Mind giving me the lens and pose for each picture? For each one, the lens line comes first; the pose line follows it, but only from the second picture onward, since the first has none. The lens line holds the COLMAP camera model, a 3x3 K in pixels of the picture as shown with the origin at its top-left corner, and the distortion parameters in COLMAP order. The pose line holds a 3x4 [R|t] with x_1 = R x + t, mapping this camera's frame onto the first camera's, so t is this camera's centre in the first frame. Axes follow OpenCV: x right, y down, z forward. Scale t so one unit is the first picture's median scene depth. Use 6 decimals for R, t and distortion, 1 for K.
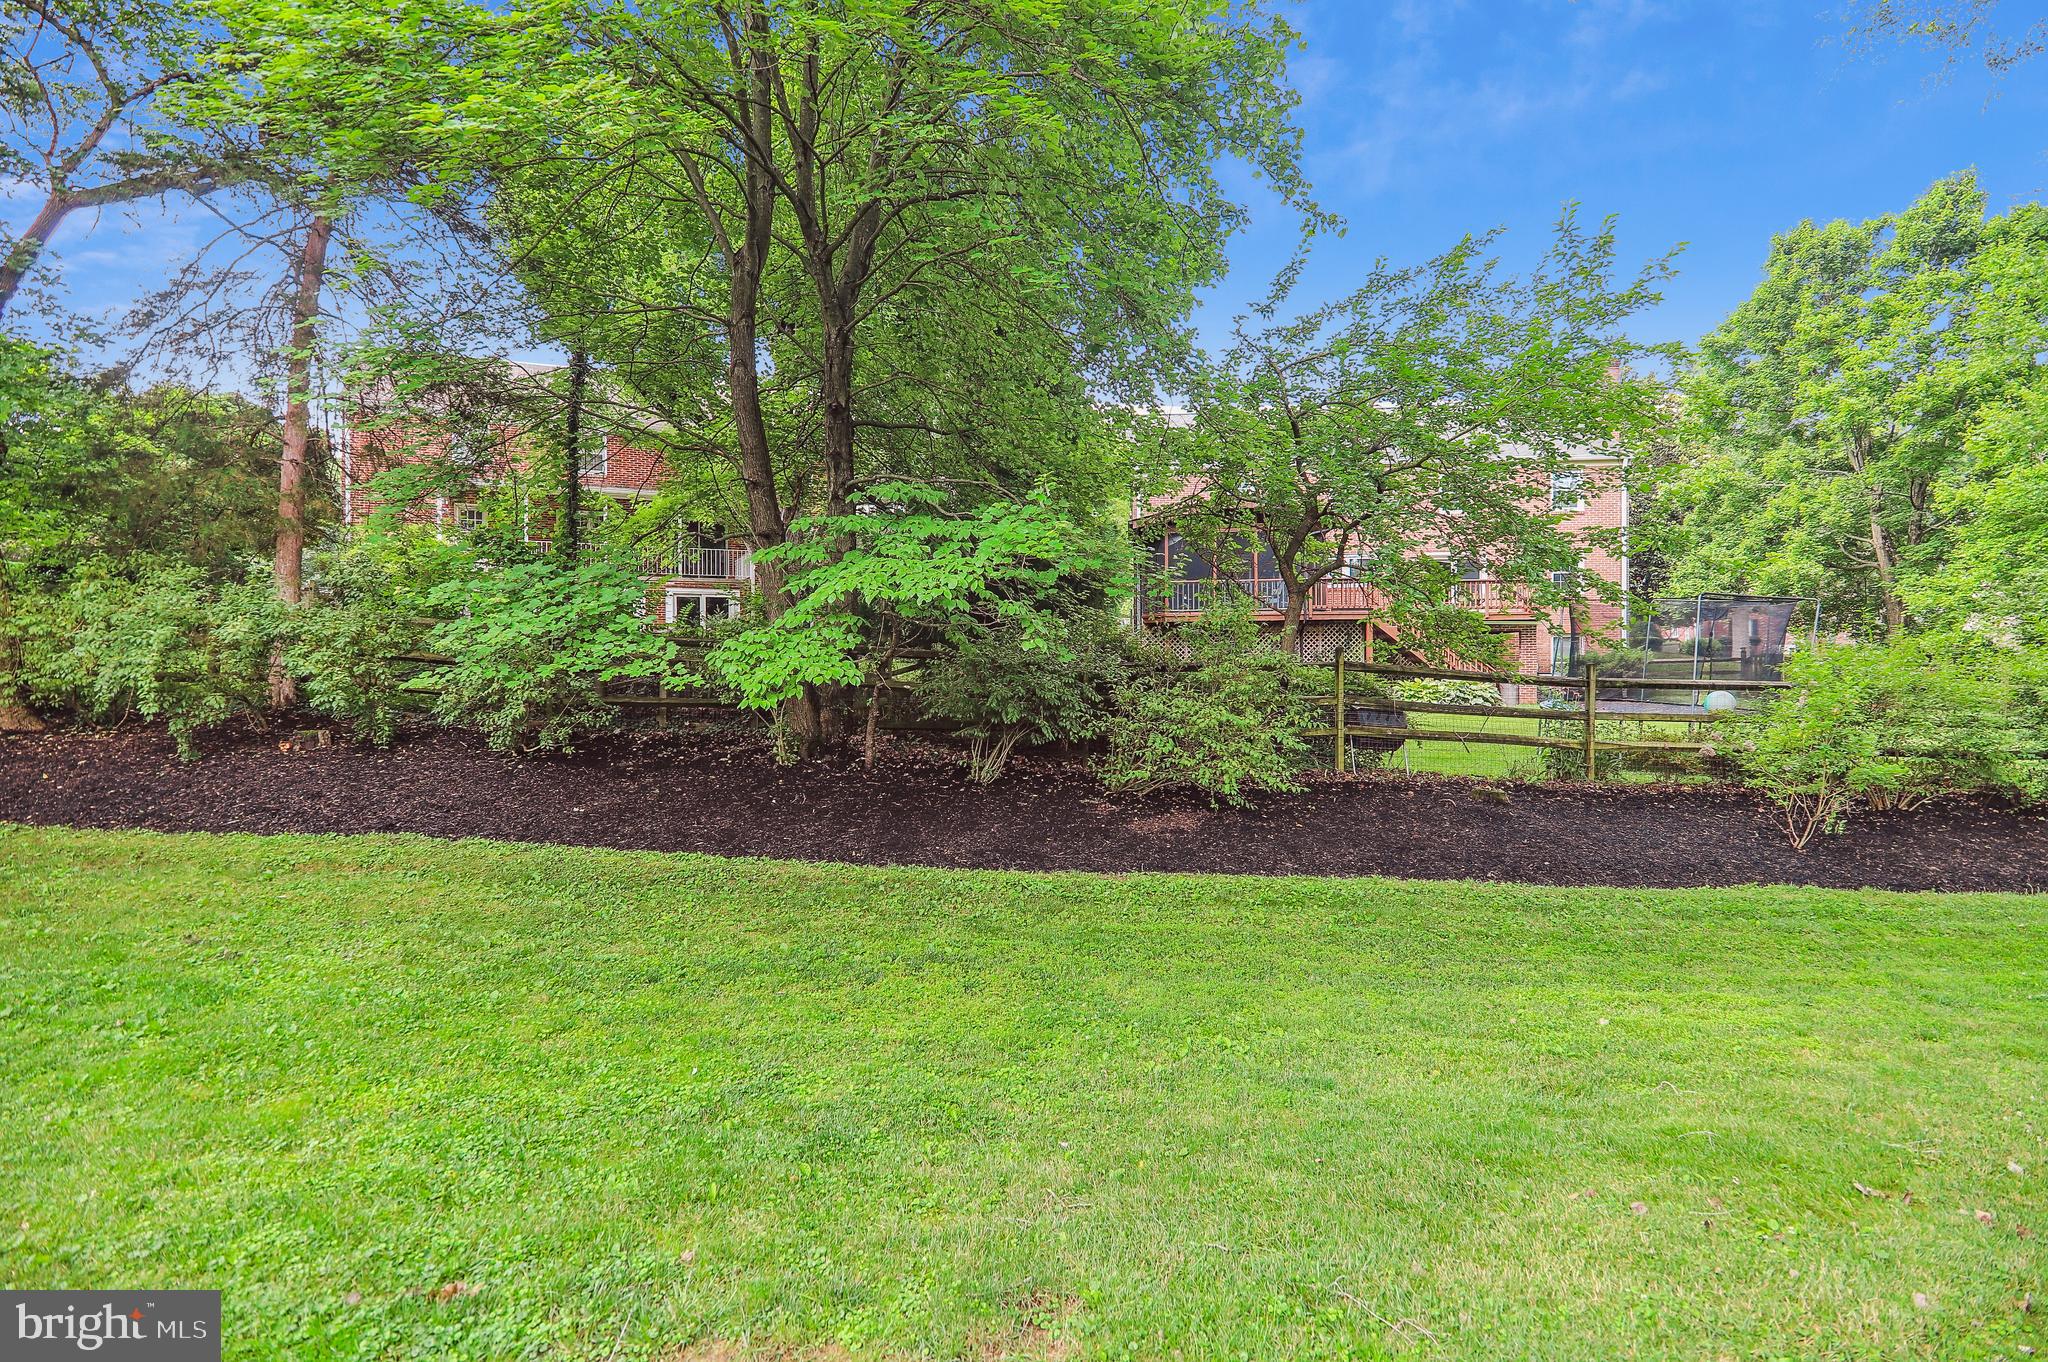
lens RADIAL K [[1014.5, 0, 1031.4], [0, 1014.5, 668.9], [0, 0, 1]] dist [-0.018971, -0.000313]
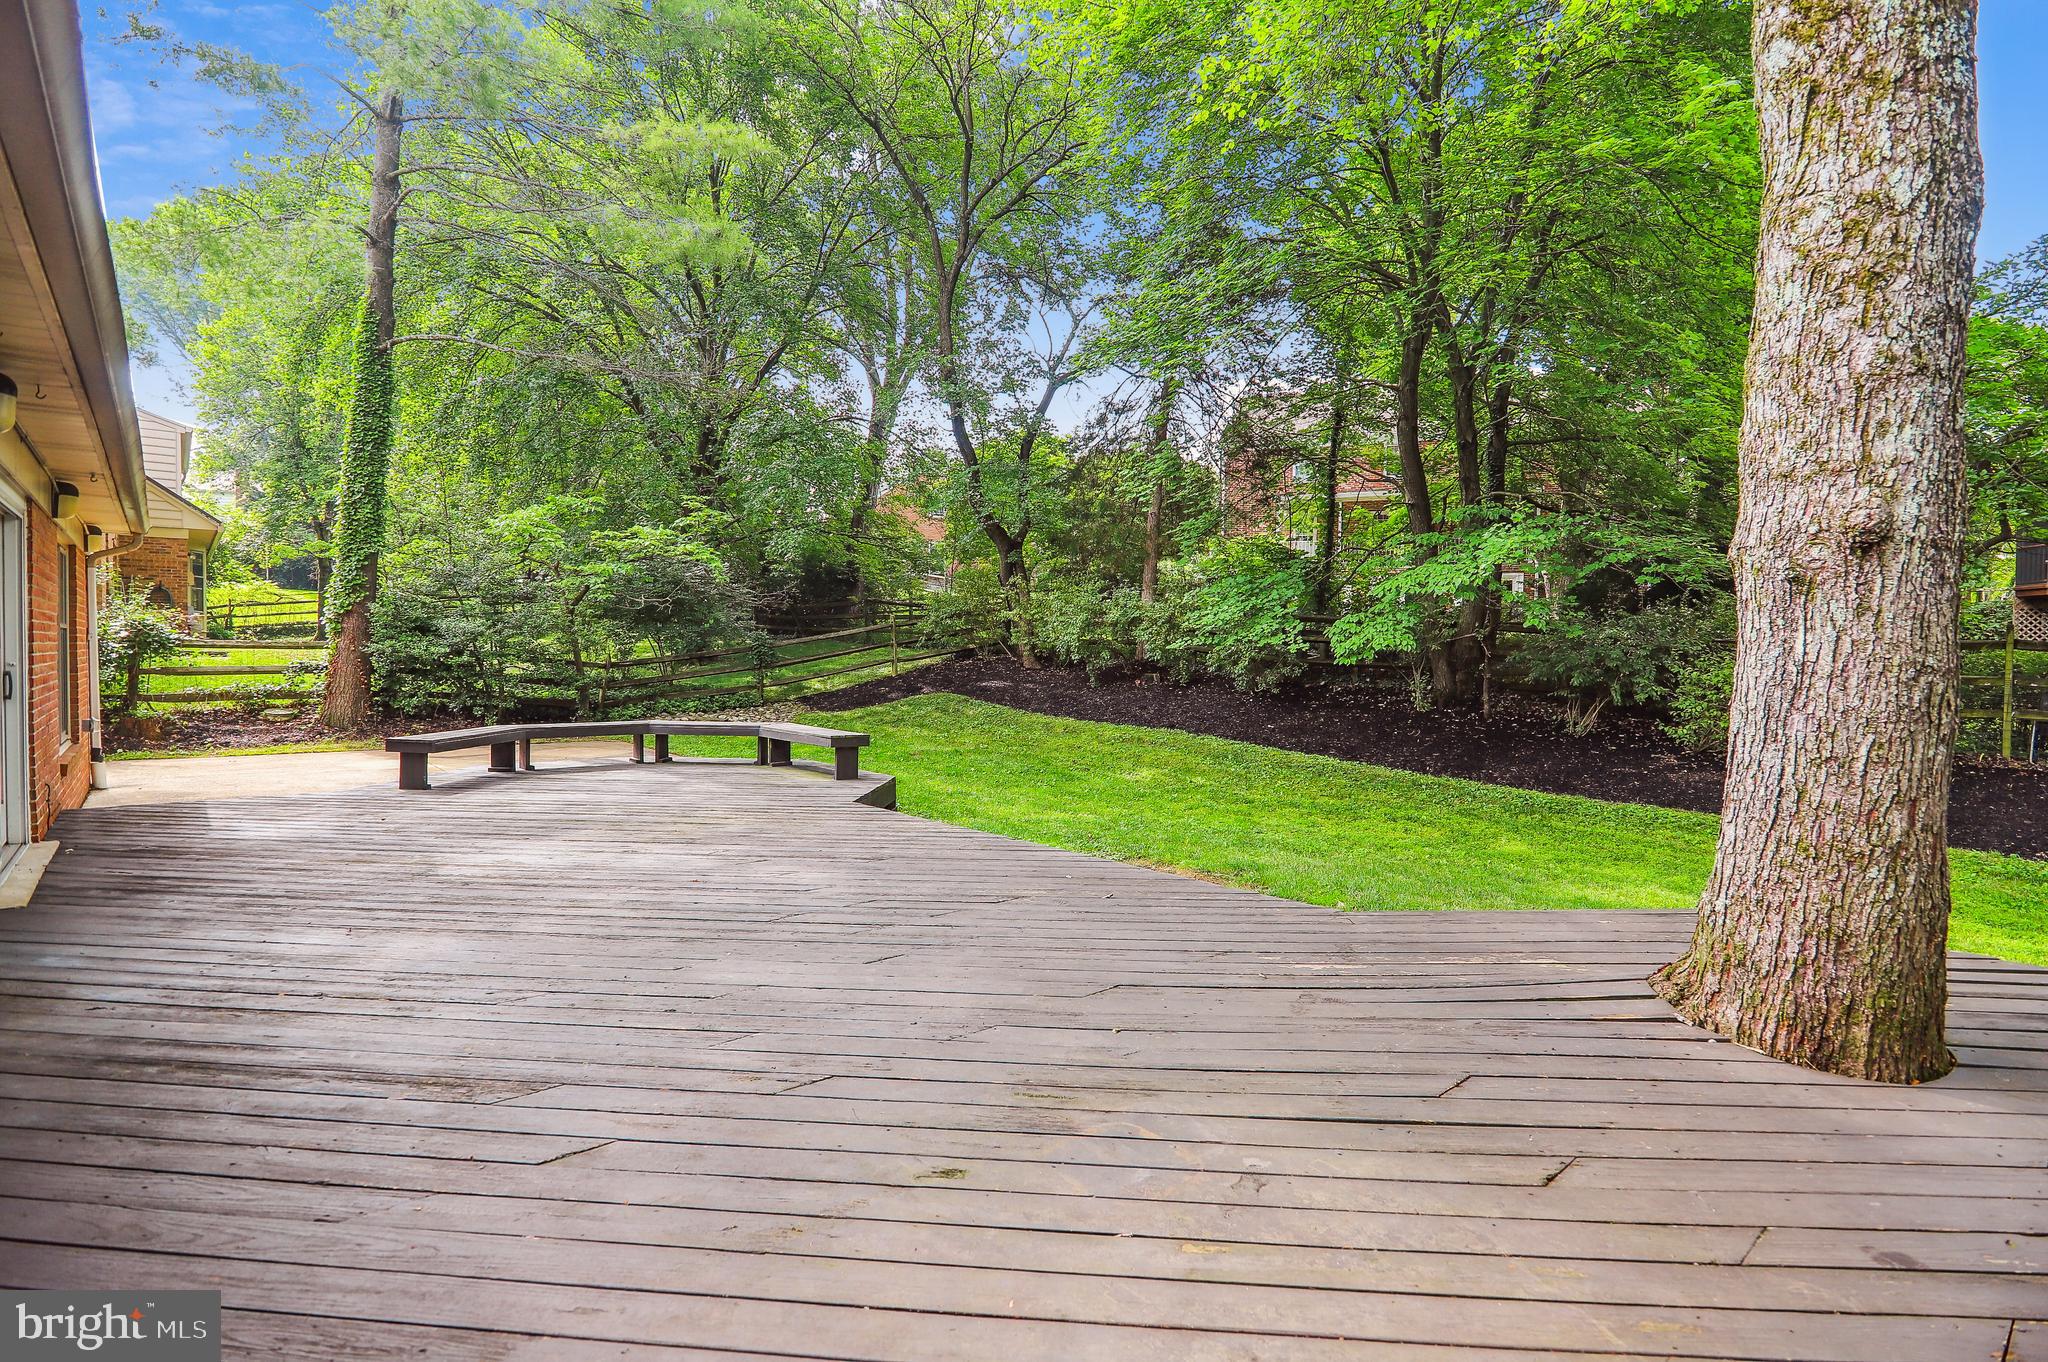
lens RADIAL K [[1014.5, 0, 1031.4], [0, 1014.5, 668.9], [0, 0, 1]] dist [-0.018971, -0.000313]
pose [[0.685527, 0.032318, -0.727329, 0.434266], [-0.013829, 0.999412, 0.031374, 0.001911], [0.727916, -0.011450, 0.685571, -0.363354]]
